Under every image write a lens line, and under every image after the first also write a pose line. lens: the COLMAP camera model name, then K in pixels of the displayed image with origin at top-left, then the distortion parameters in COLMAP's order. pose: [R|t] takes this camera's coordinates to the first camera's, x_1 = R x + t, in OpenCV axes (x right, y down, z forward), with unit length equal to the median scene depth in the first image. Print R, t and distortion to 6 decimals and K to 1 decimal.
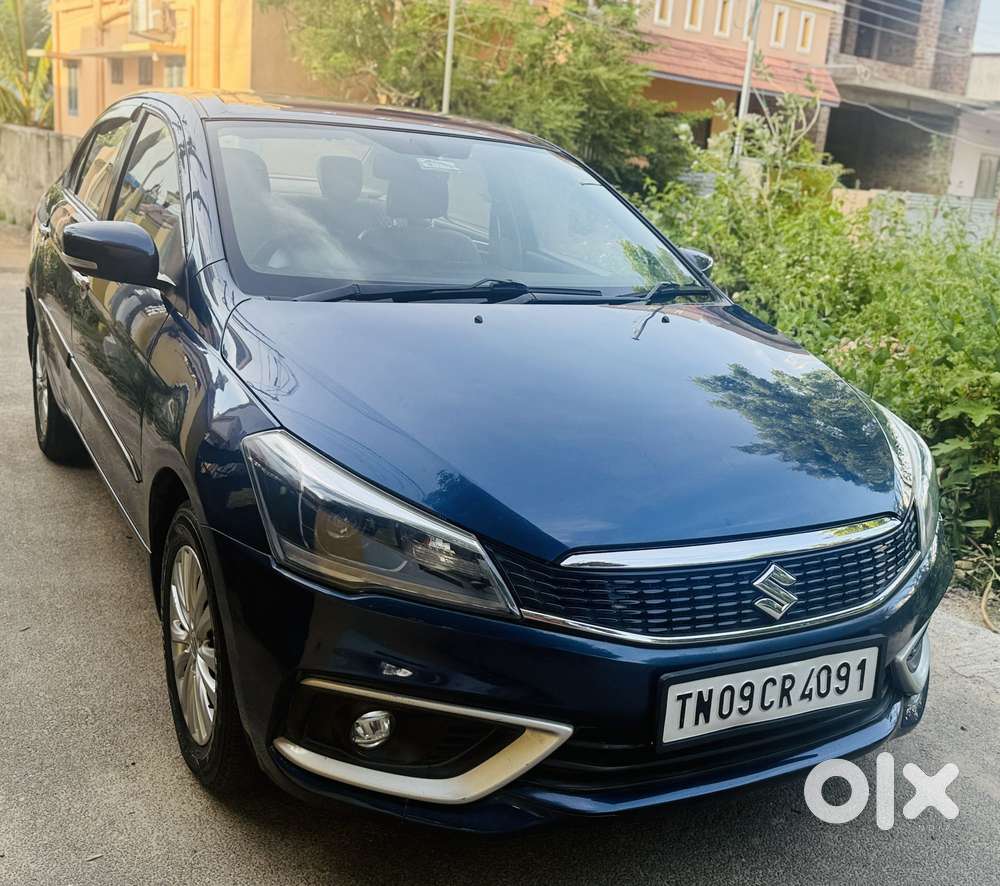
lens RADIAL K [[1037.6, 0, 513.9], [0, 1037.6, 445.5], [0, 0, 1]] dist [0.150111, -0.303648]
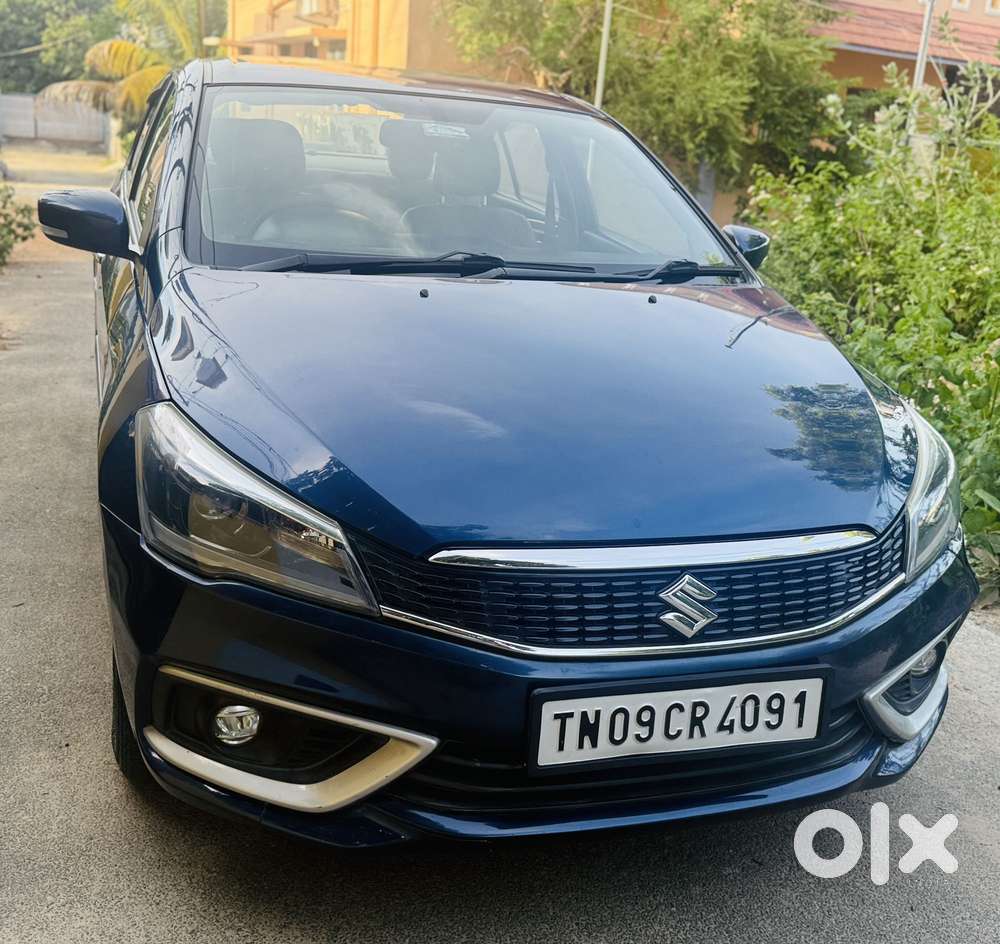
lens RADIAL K [[1103.8, 0, 500.0], [0, 1103.8, 472.0], [0, 0, 1]] dist [0.115581, -0.199841]
pose [[0.984802, 0.042645, -0.168362, 0.223684], [-0.039731, 0.998997, 0.020644, 0.013937], [0.169074, -0.013641, 0.985509, 0.058745]]
